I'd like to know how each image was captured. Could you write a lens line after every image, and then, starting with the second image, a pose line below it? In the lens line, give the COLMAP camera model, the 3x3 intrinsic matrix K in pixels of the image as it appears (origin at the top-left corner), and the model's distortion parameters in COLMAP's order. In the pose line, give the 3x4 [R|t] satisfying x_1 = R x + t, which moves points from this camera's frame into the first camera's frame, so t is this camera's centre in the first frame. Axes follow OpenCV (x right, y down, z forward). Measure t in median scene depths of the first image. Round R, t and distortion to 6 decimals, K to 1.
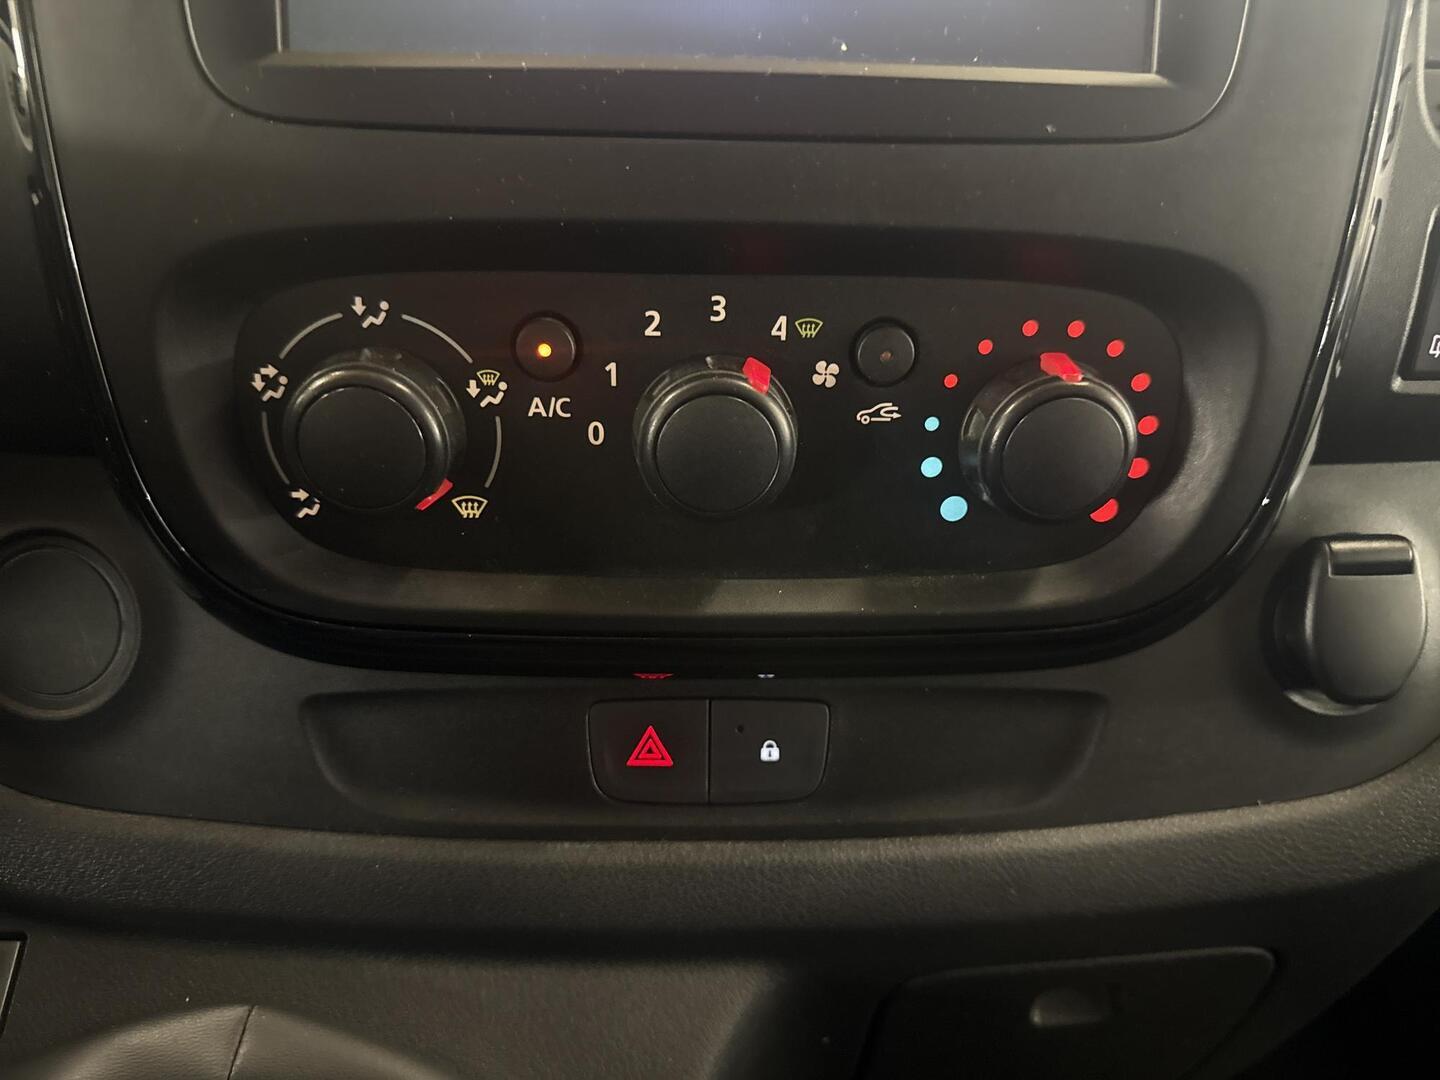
lens RADIAL K [[910.7, 0, 706.7], [0, 910.7, 539.8], [0, 0, 1]] dist [0.032904, -0.104182]
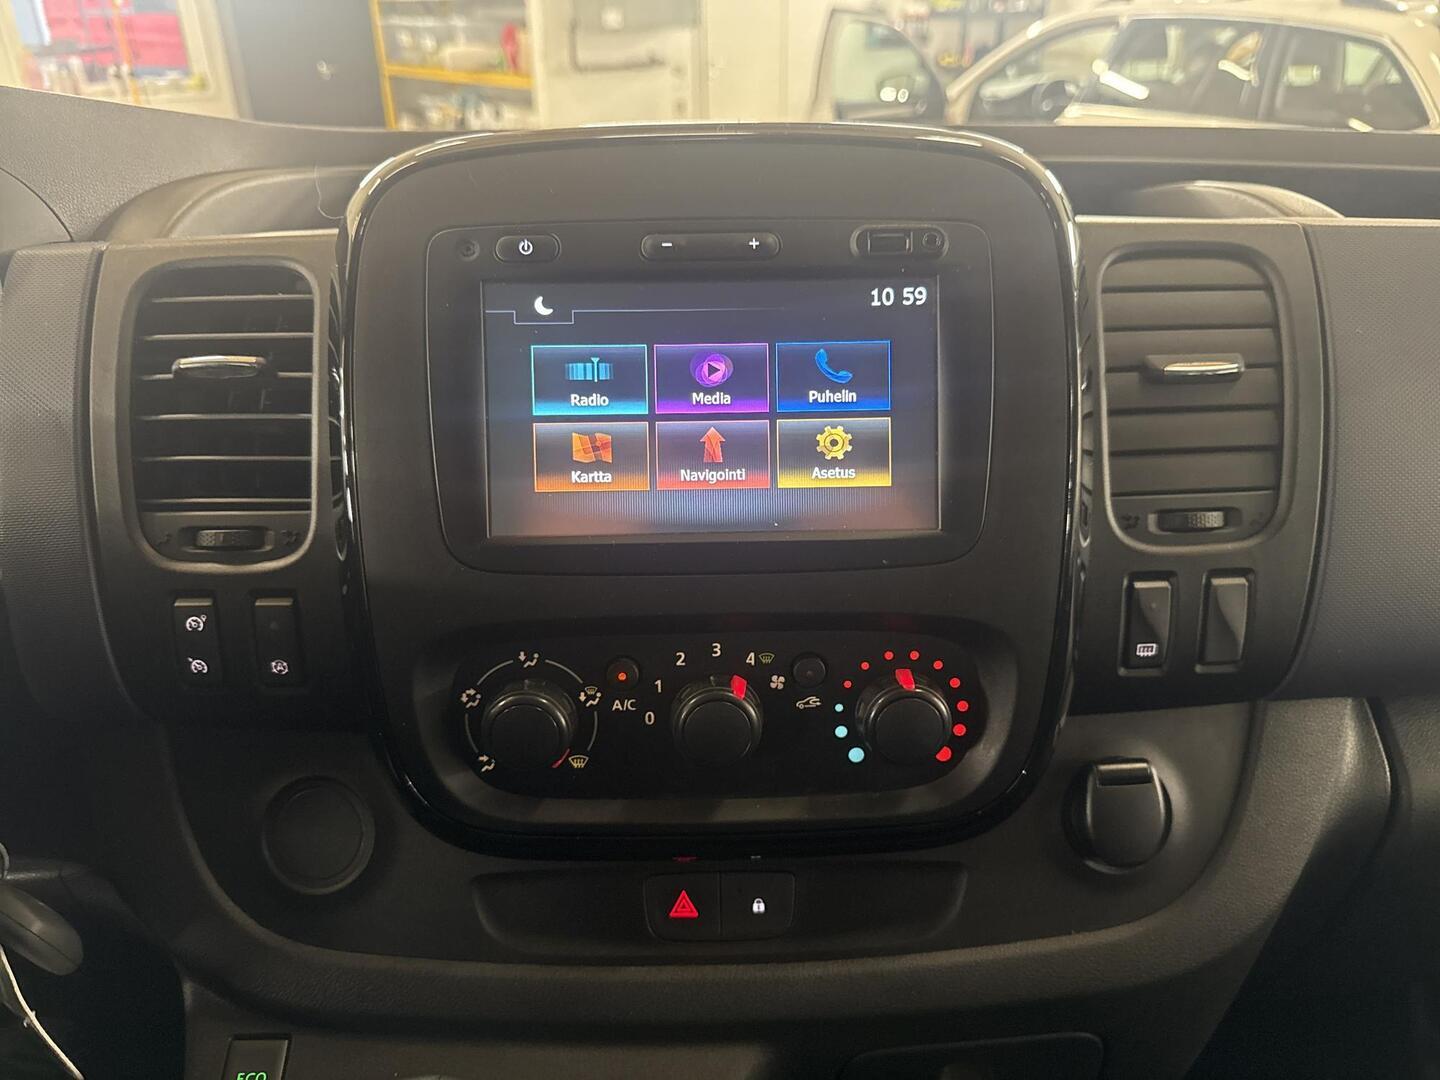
lens RADIAL K [[1026.6, 0, 716.4], [0, 1026.6, 537.3], [0, 0, 1]] dist [0.081564, -0.258370]
pose [[0.999499, -0.027988, -0.014757, 0.047079], [0.025643, 0.989761, -0.140411, -0.179332], [0.018536, 0.139962, 0.989983, -1.025191]]
